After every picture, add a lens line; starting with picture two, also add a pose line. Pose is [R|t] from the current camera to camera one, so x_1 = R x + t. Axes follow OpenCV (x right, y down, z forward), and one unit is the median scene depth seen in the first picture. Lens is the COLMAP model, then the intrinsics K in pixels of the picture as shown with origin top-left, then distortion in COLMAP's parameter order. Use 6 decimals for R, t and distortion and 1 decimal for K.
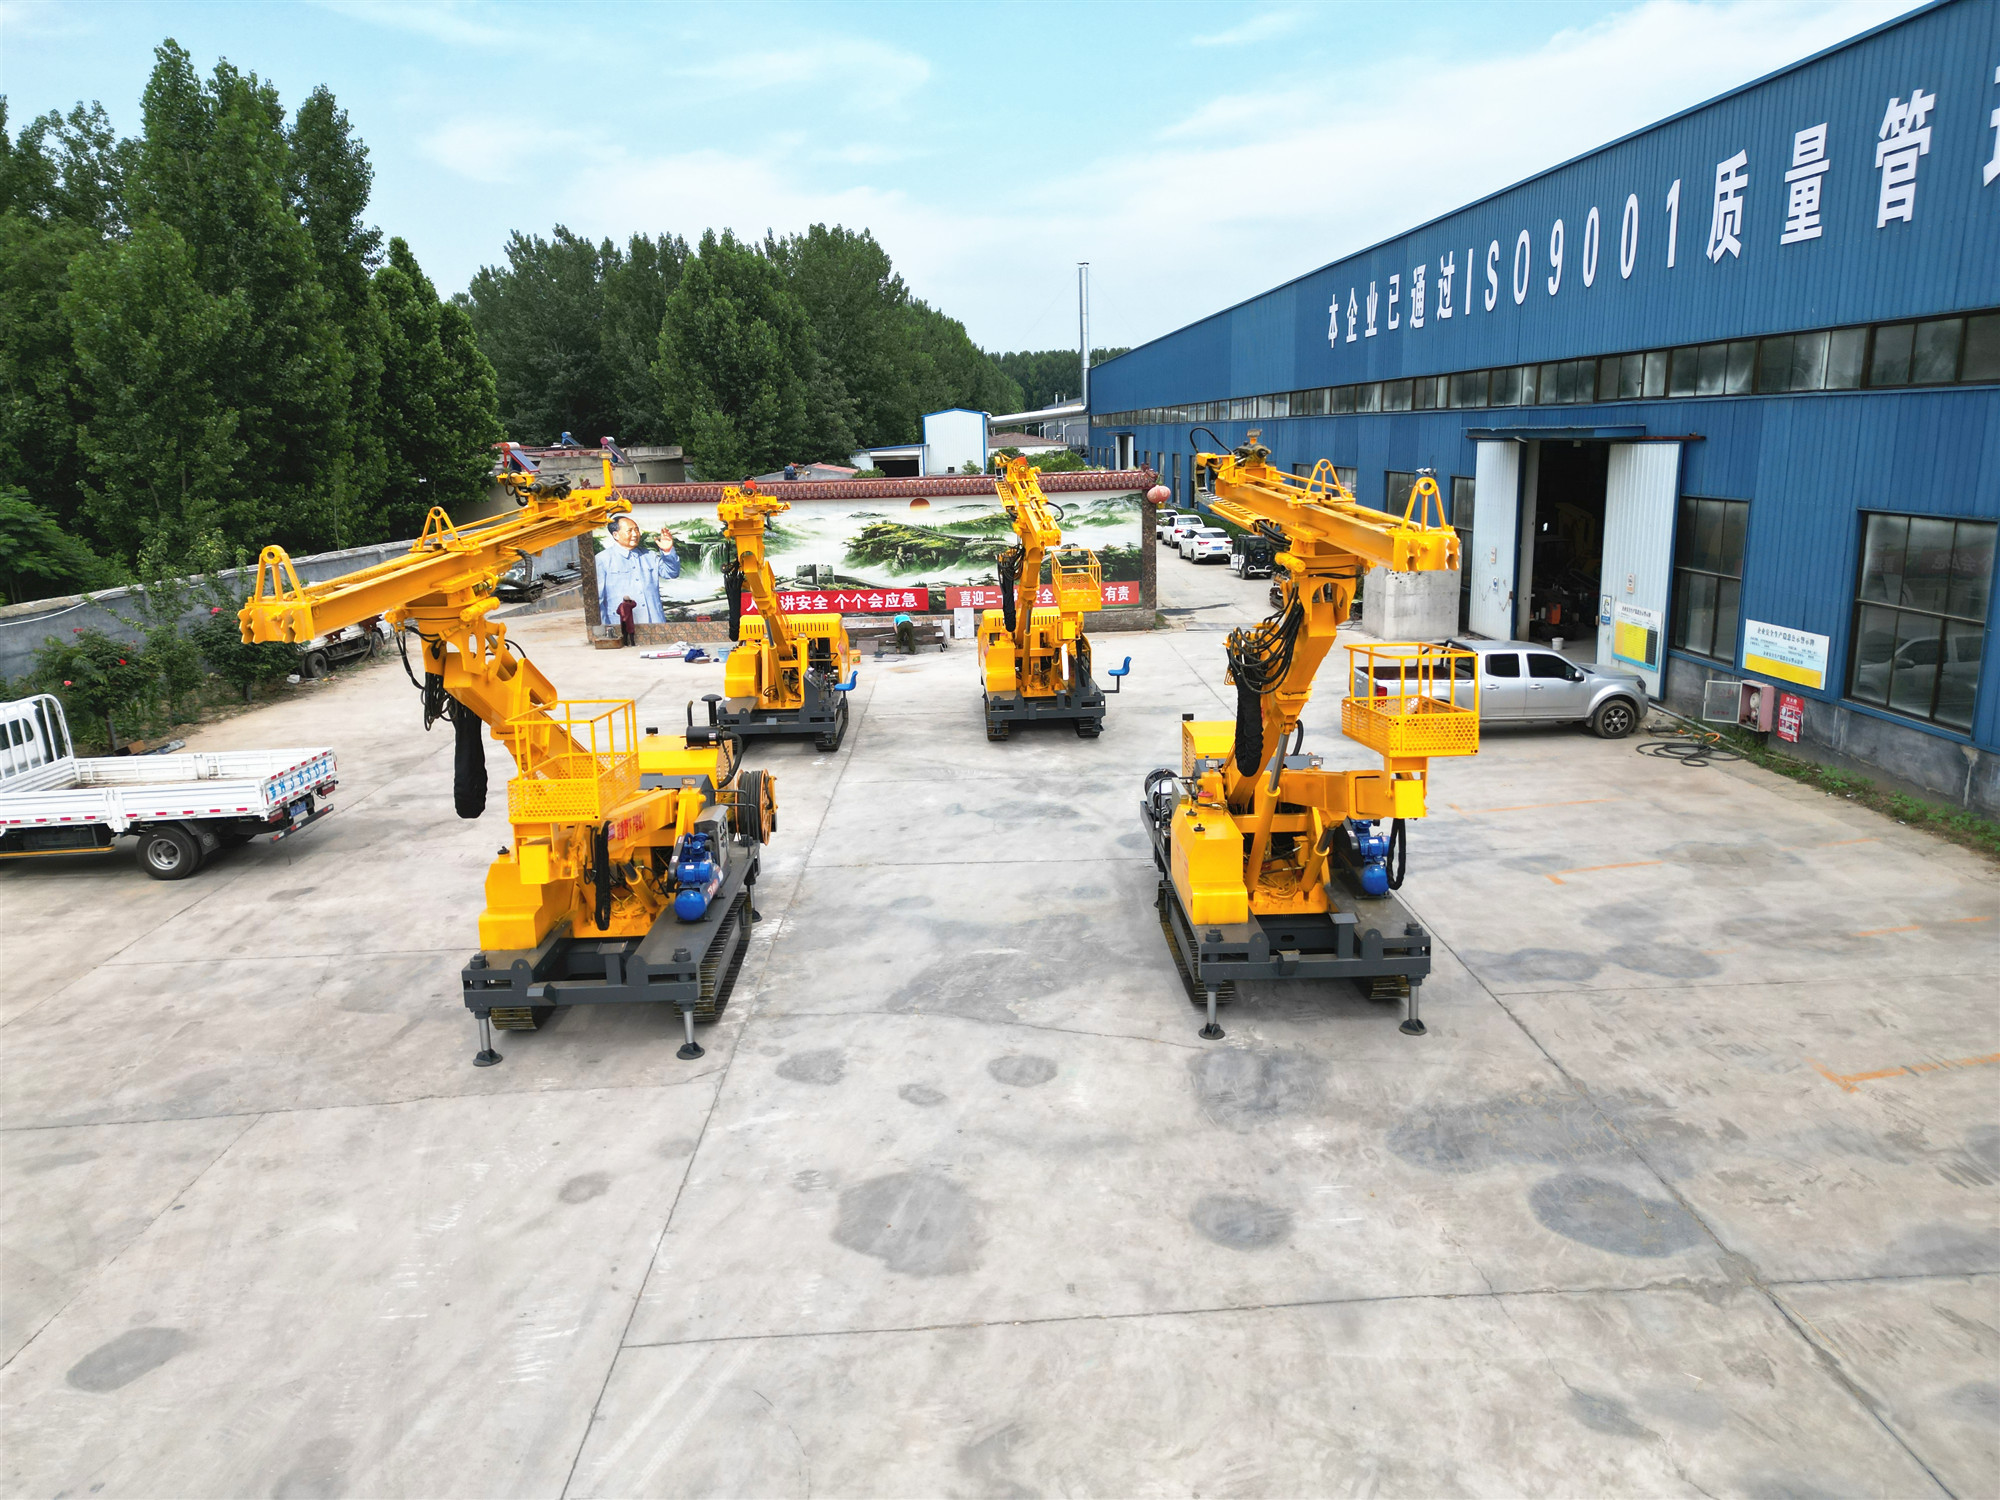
lens RADIAL K [[1404.2, 0, 993.7], [0, 1404.2, 748.3], [0, 0, 1]] dist [0.070410, -0.068241]
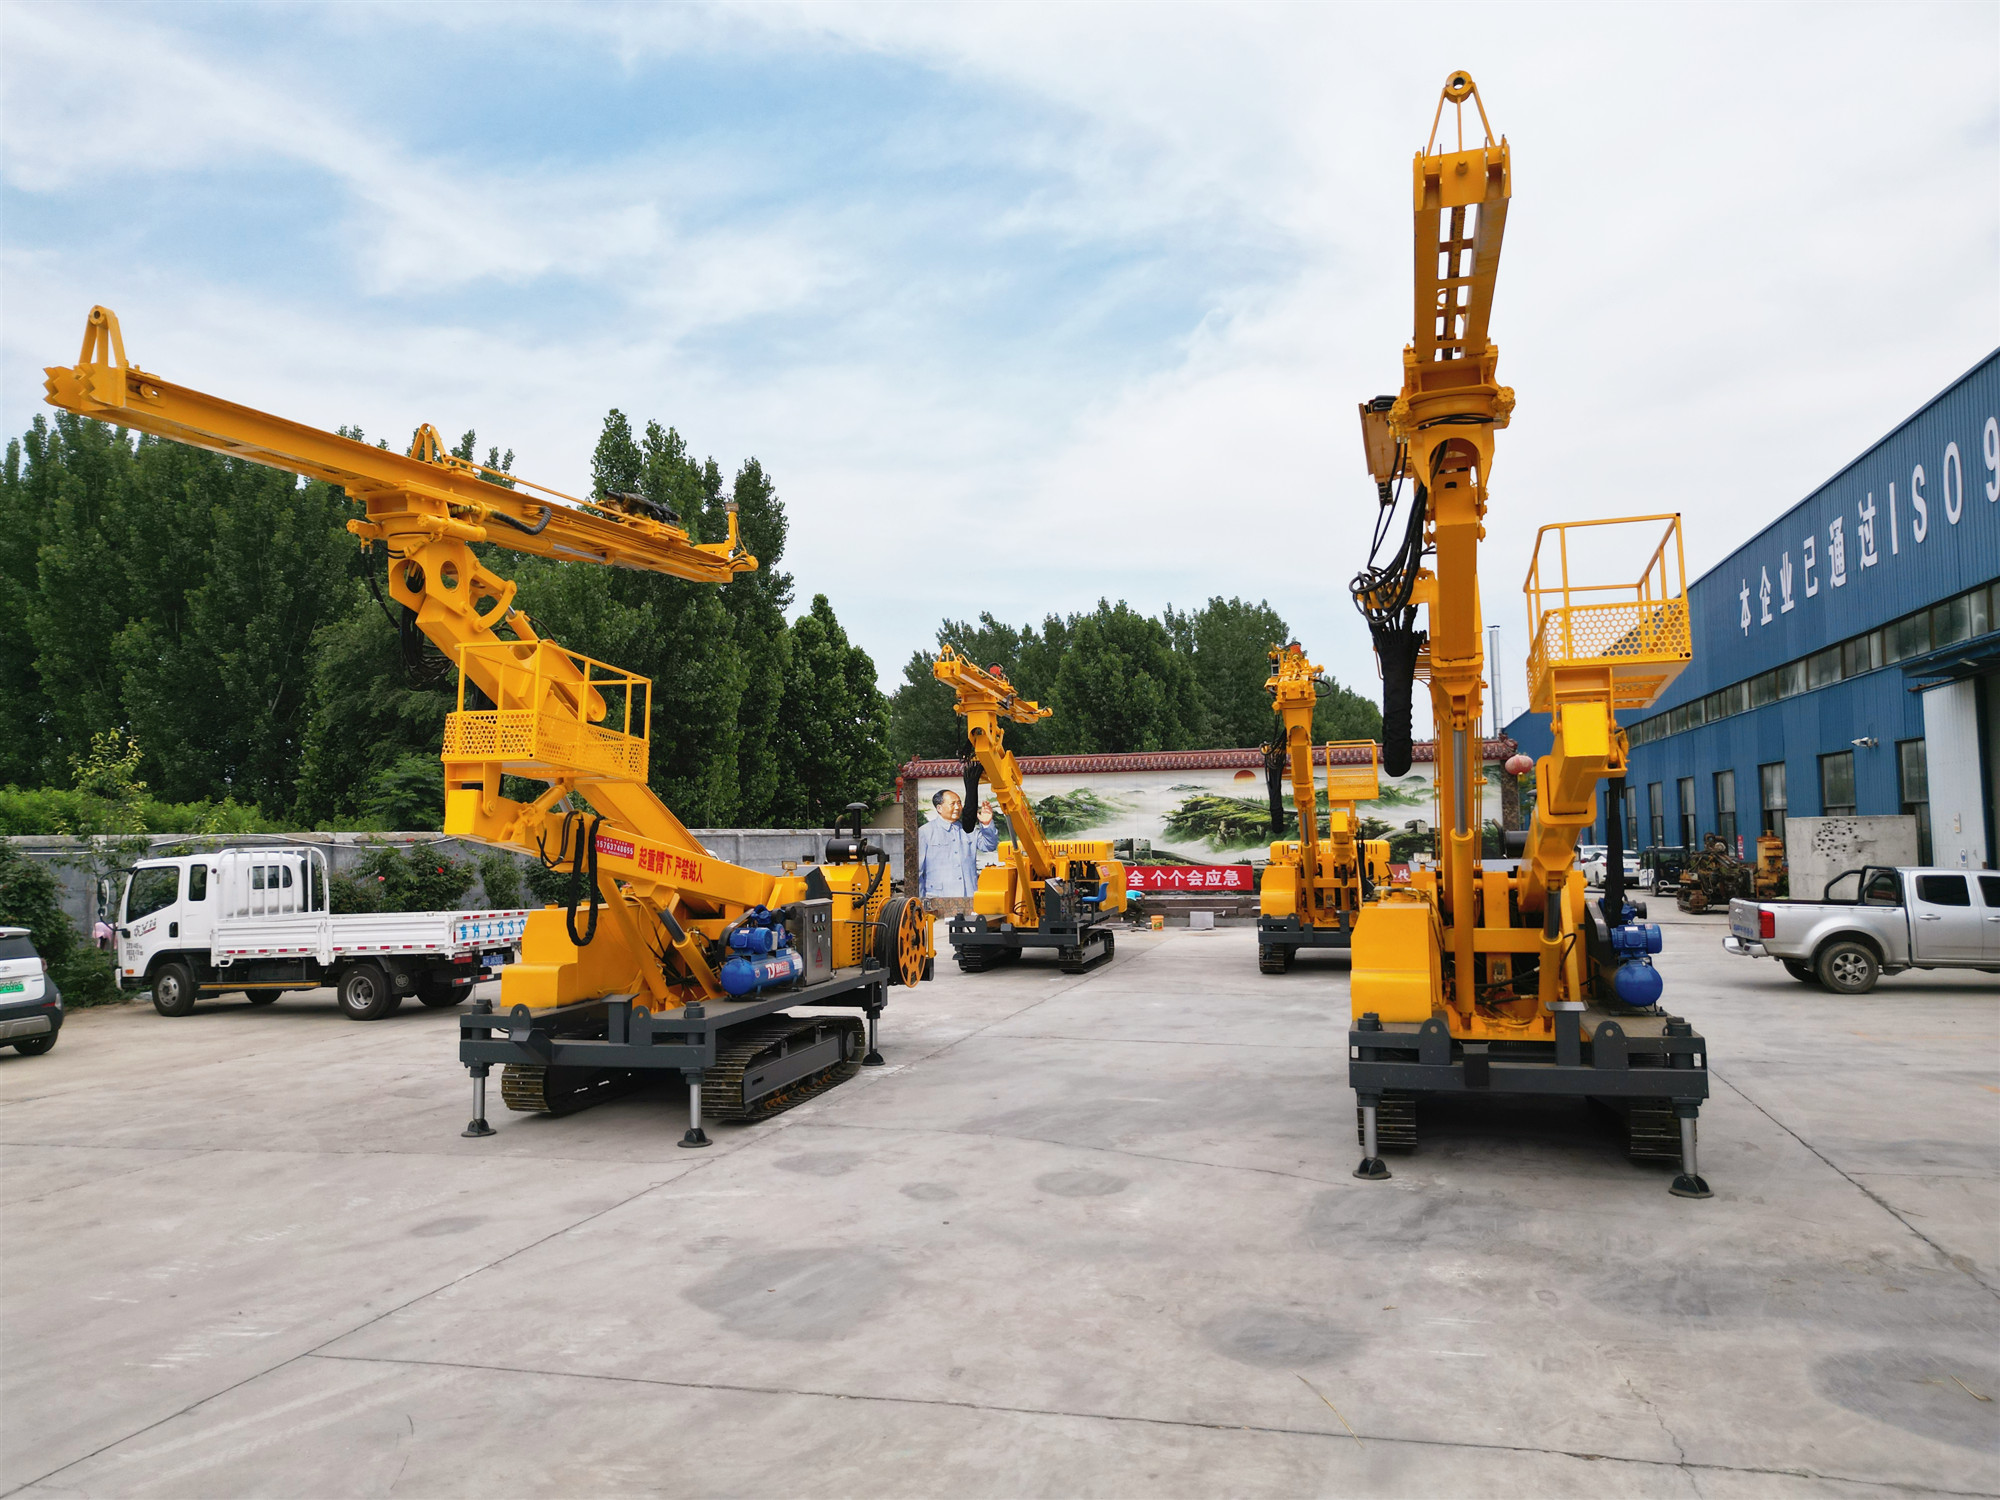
lens RADIAL K [[1404.2, 0, 997.5], [0, 1404.2, 750.7], [0, 0, 1]] dist [0.070410, -0.068241]
pose [[0.956579, -0.006171, -0.291408, 0.098496], [-0.073881, 0.961992, -0.262894, 0.107201], [0.281955, 0.273008, 0.919765, 0.134240]]
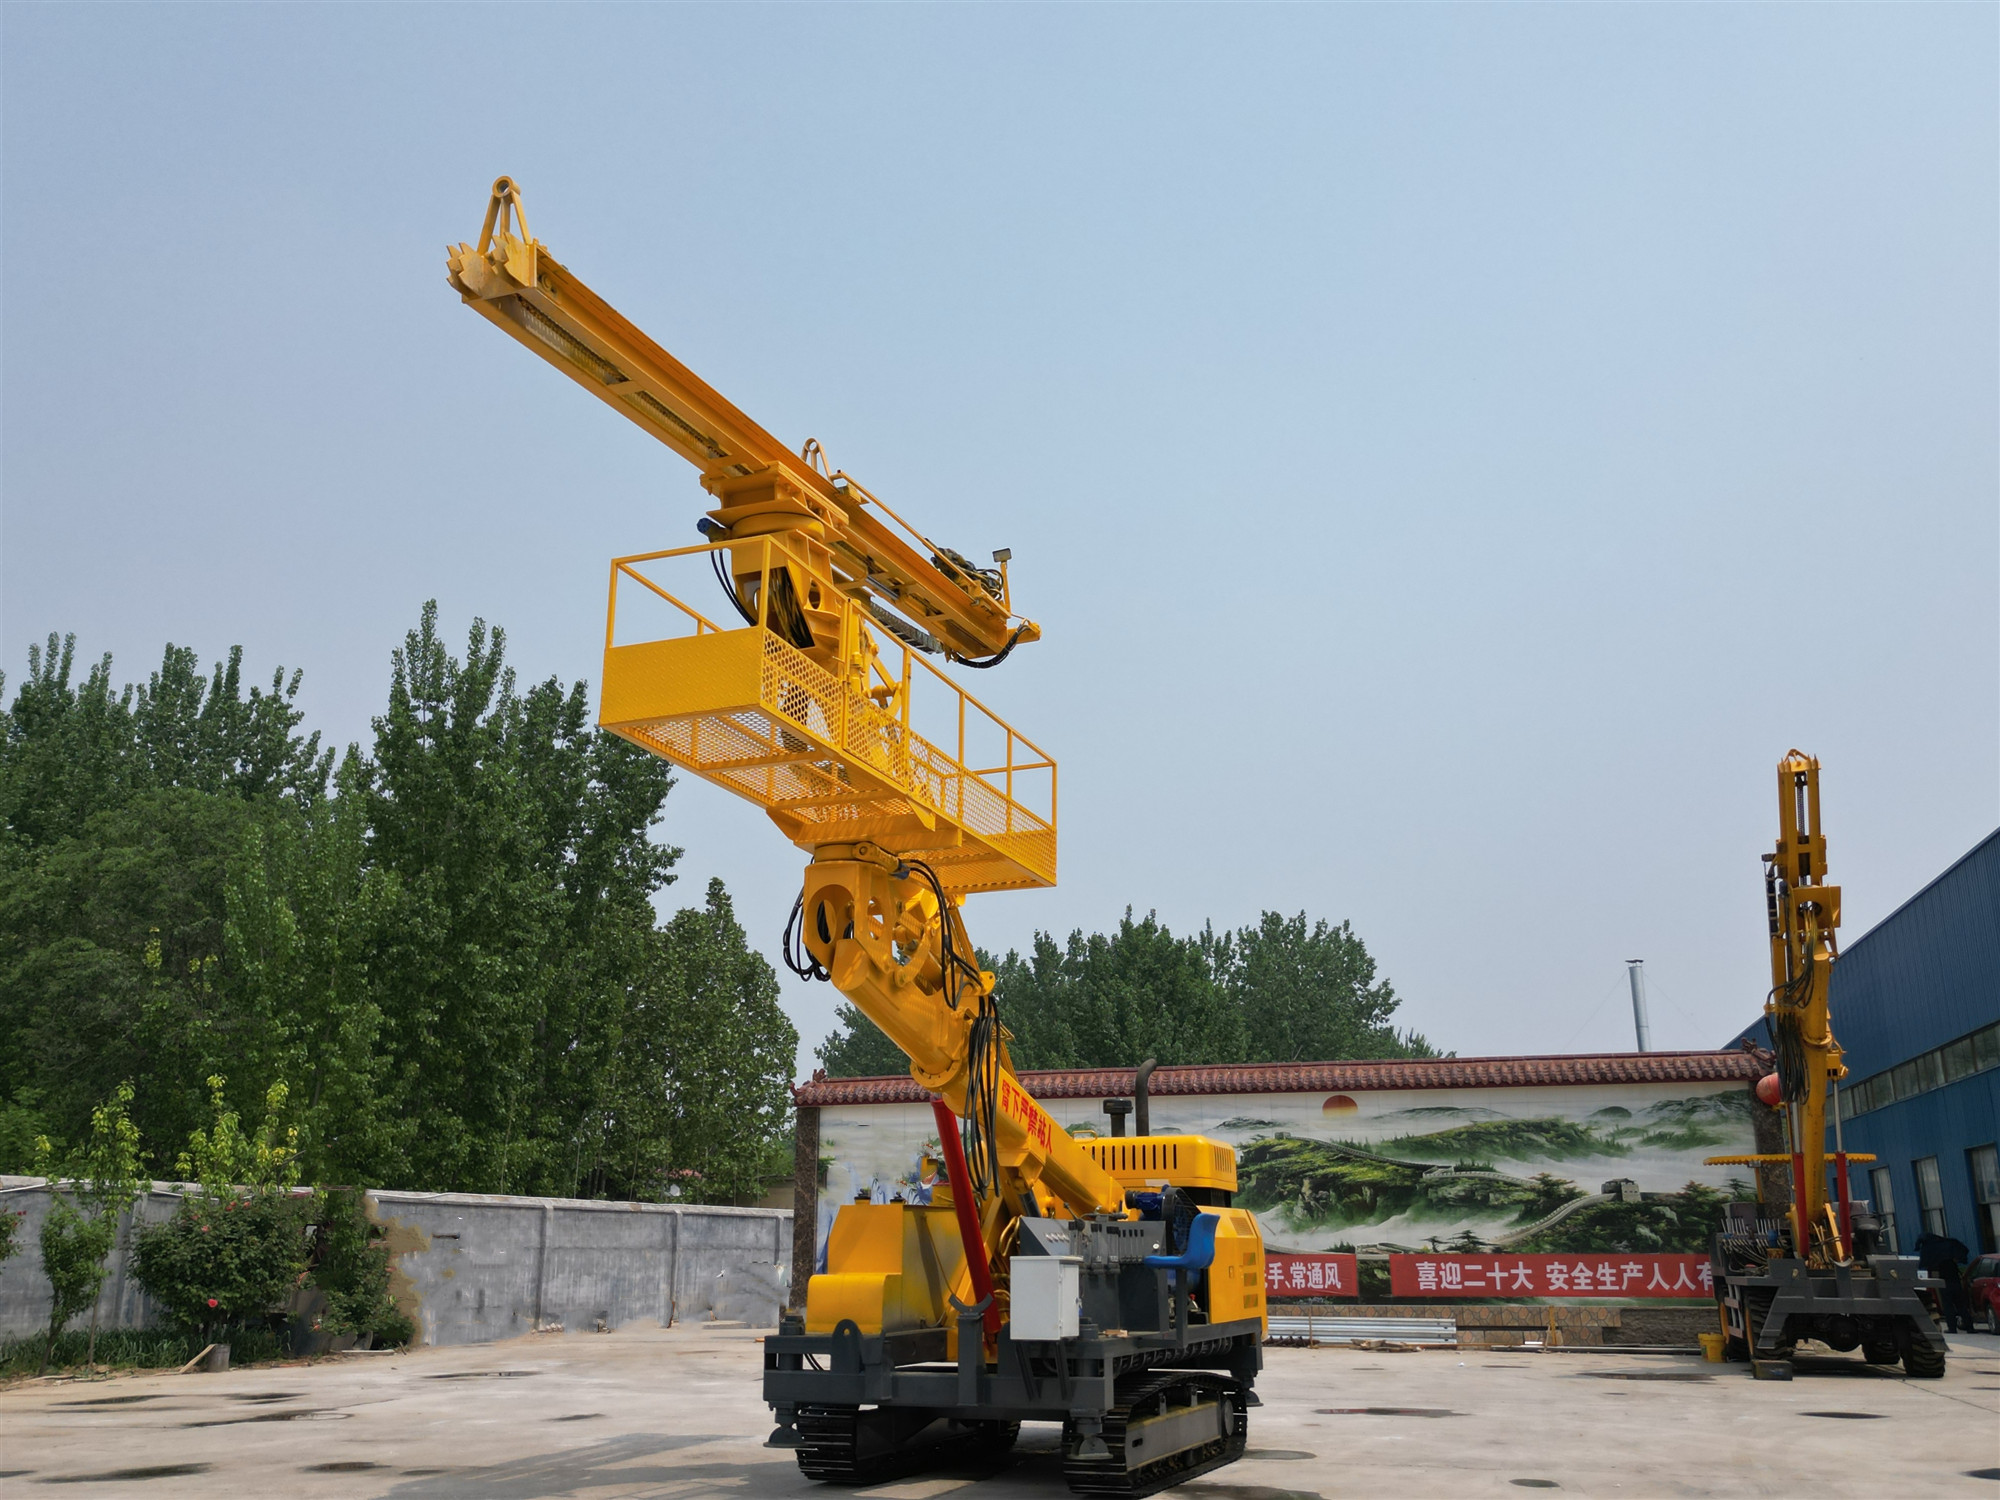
lens RADIAL K [[1801.1, 0, 995.2], [0, 1801.1, 741.3], [0, 0, 1]] dist [0.069100, -0.079104]
pose [[0.958947, -0.056000, -0.278000, 0.043591], [-0.084058, 0.880123, -0.467245, 0.089788], [0.270839, 0.471431, 0.839285, 0.399205]]
